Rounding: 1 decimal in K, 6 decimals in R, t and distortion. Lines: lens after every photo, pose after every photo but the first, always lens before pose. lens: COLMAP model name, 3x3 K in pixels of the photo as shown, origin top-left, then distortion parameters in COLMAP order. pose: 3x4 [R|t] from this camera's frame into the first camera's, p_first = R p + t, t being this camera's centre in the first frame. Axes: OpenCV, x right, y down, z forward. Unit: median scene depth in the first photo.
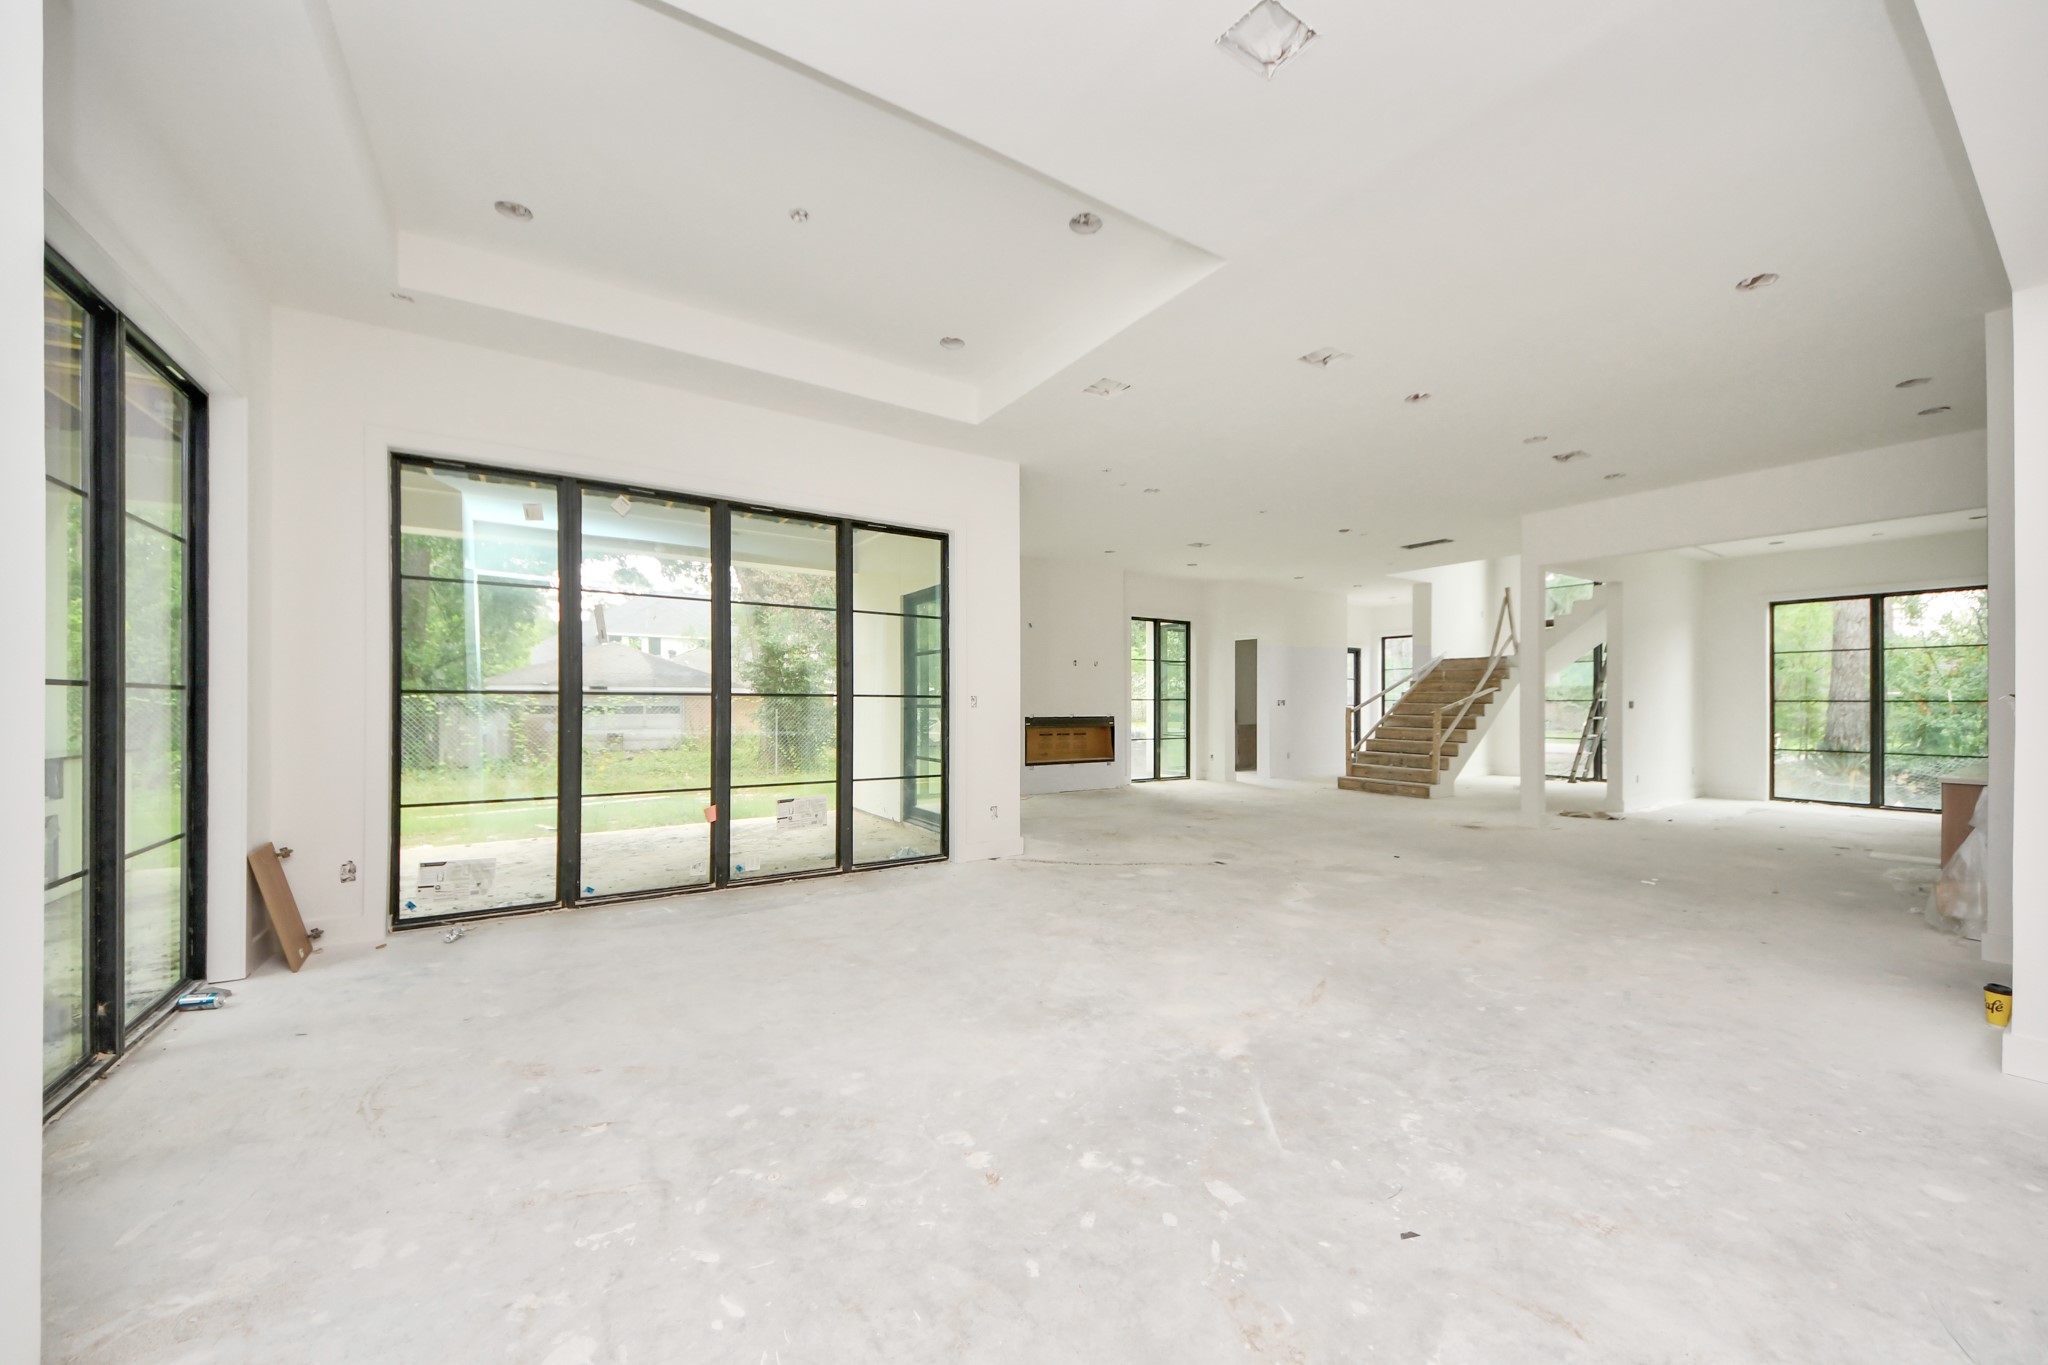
lens RADIAL K [[752.8, 0, 1031.4], [0, 752.8, 690.5], [0, 0, 1]] dist [0.006666, -0.005170]
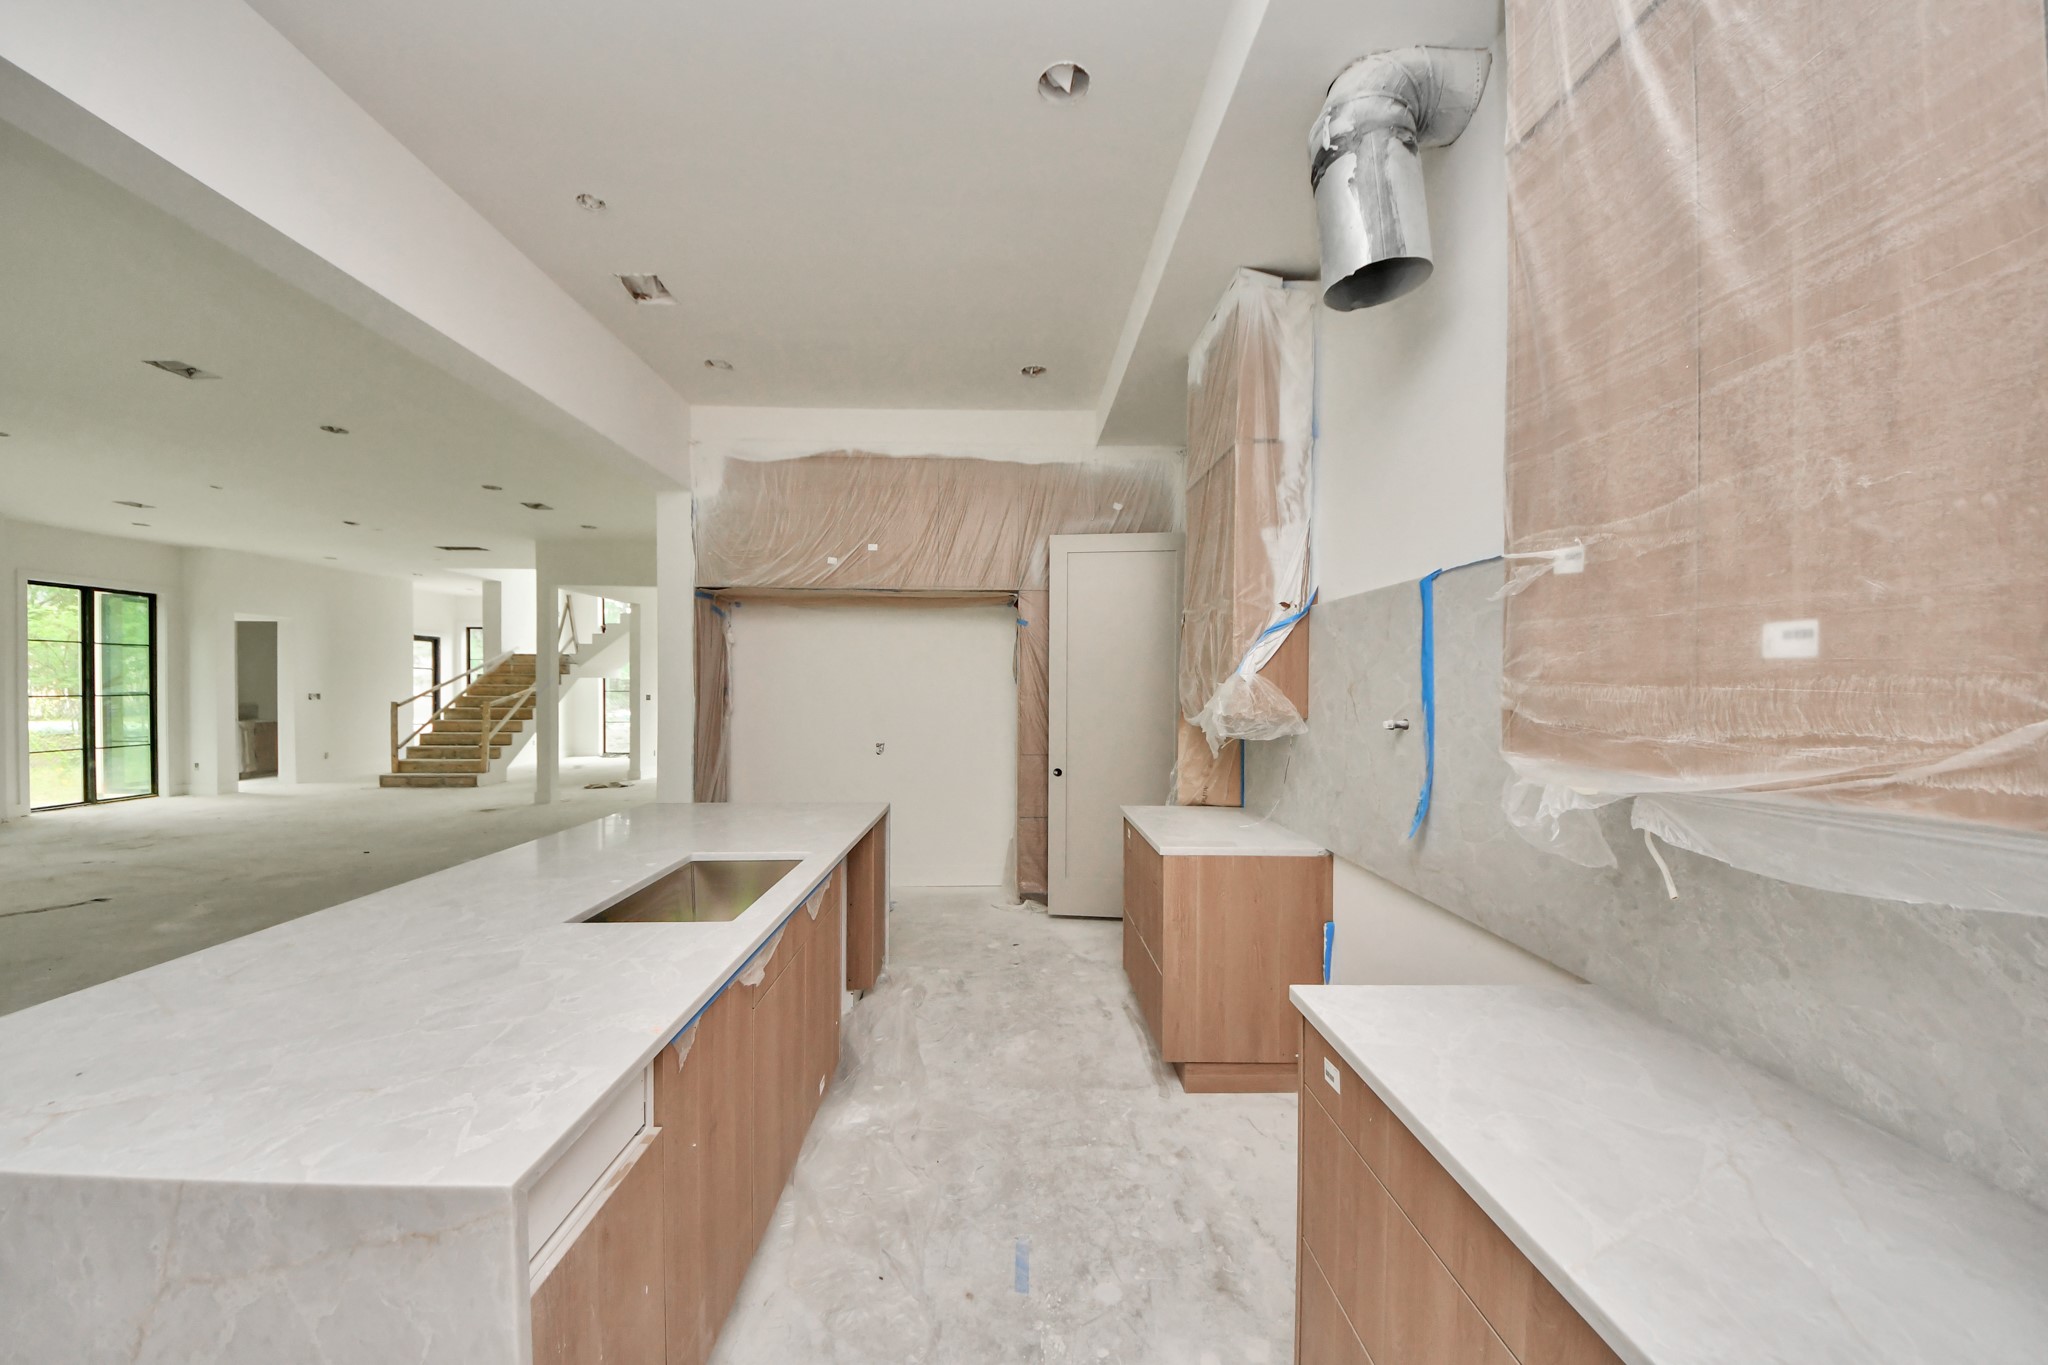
lens RADIAL K [[705.2, 0, 1028.7], [0, 705.2, 689.9], [0, 0, 1]] dist [-0.007030, -0.003809]
pose [[0.511977, -0.008643, 0.858955, 0.073887], [-0.014888, 0.999710, 0.018933, -0.024722], [-0.858870, -0.022481, 0.511700, -0.179307]]
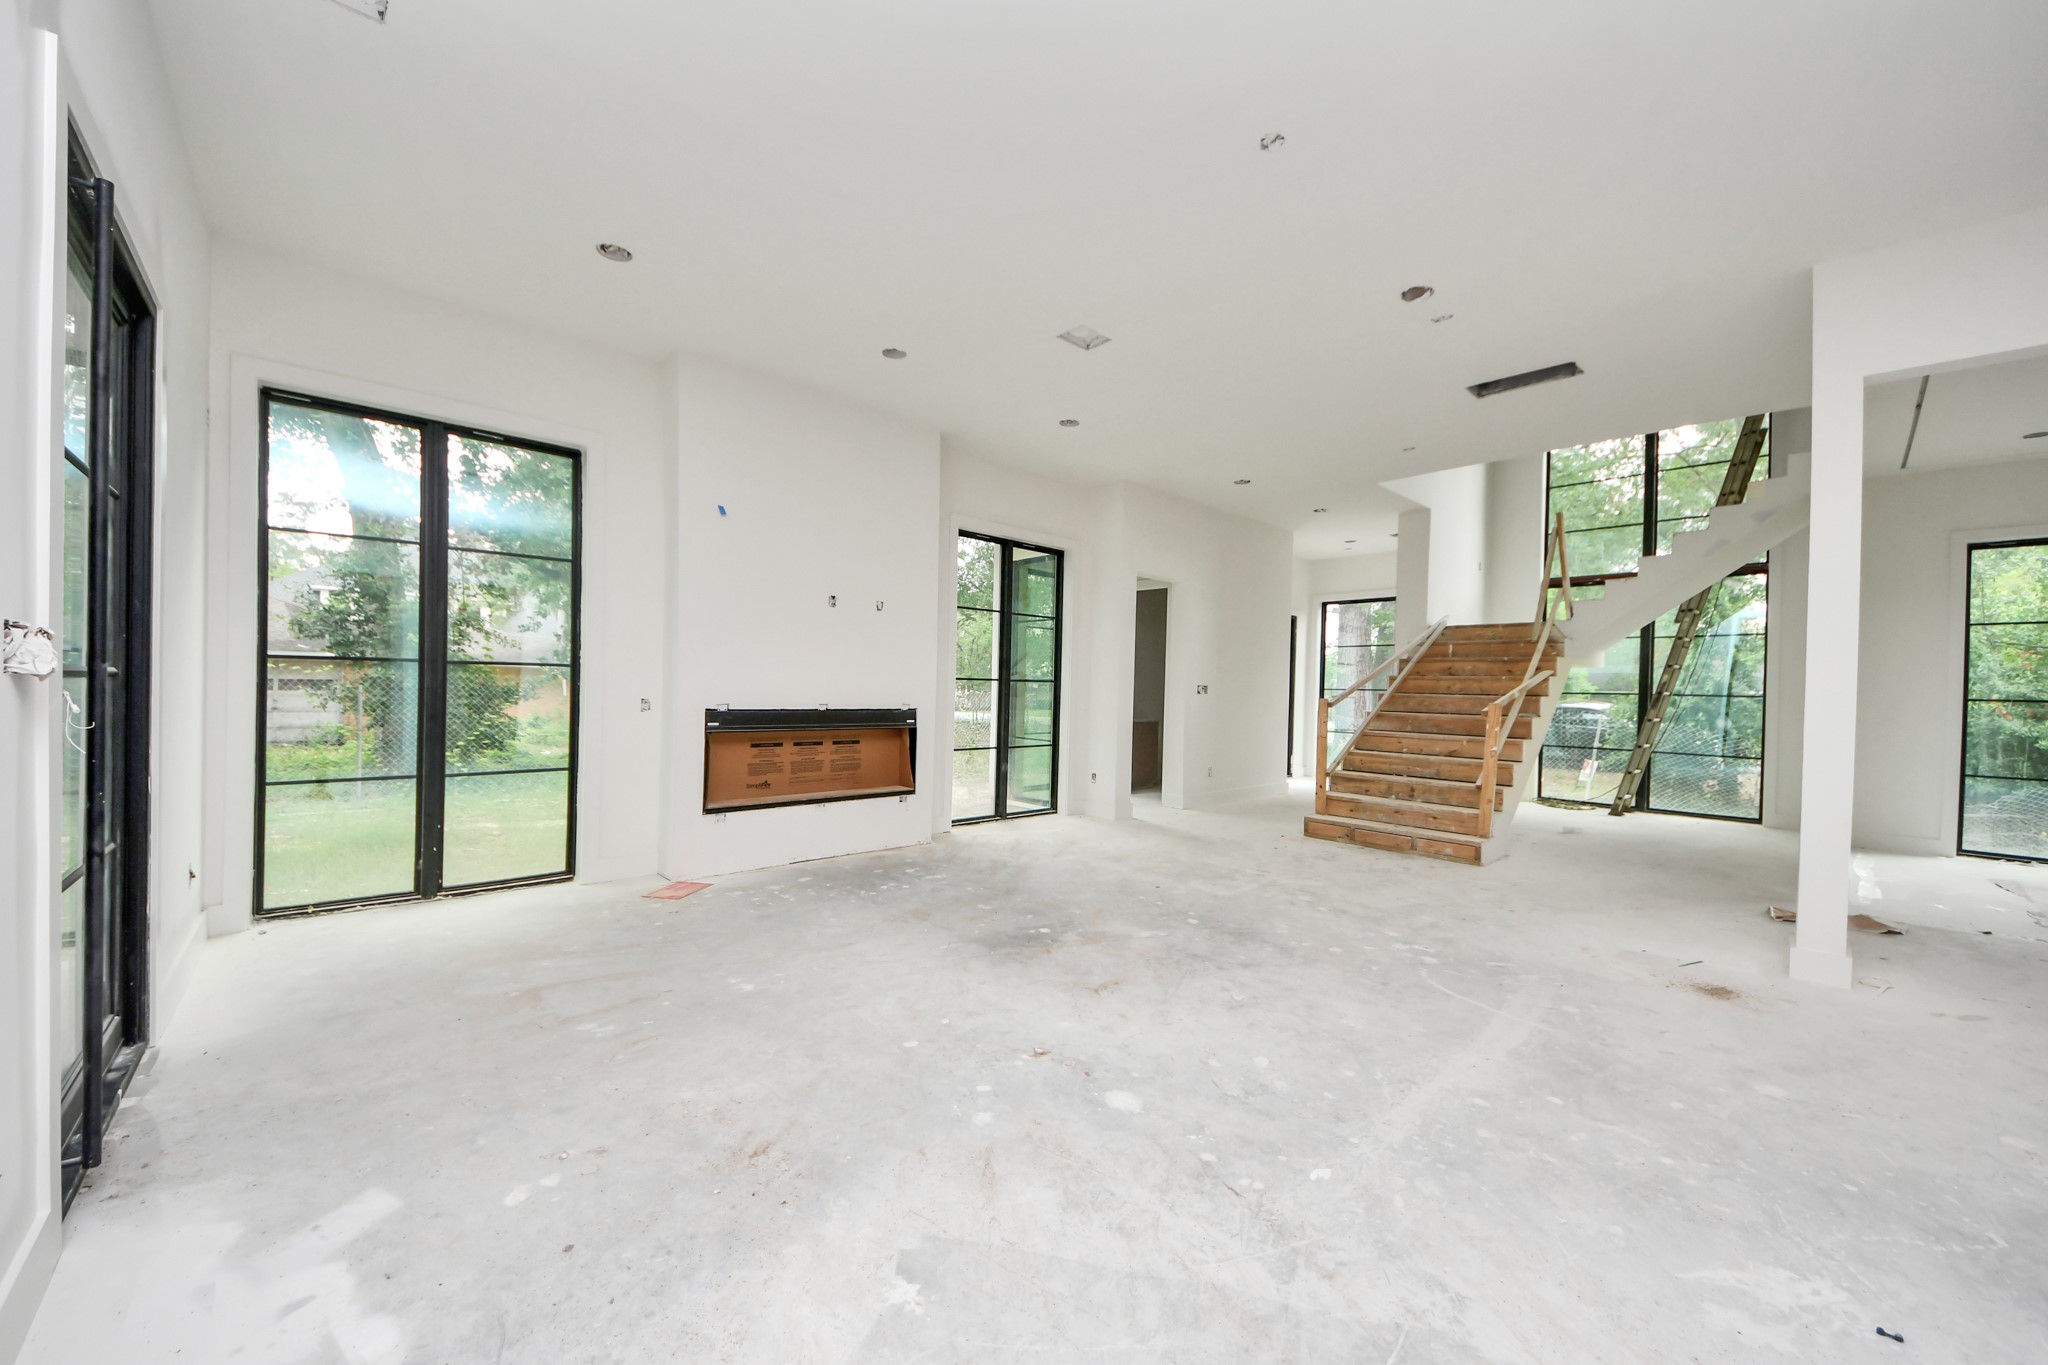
lens RADIAL K [[752.8, 0, 1045.4], [0, 752.8, 691.8], [0, 0, 1]] dist [0.006666, -0.005170]
pose [[0.983770, 0.016519, 0.178670, 0.114853], [-0.019927, 0.999652, 0.017298, 0.013124], [-0.178322, -0.020578, 0.983757, 0.514807]]
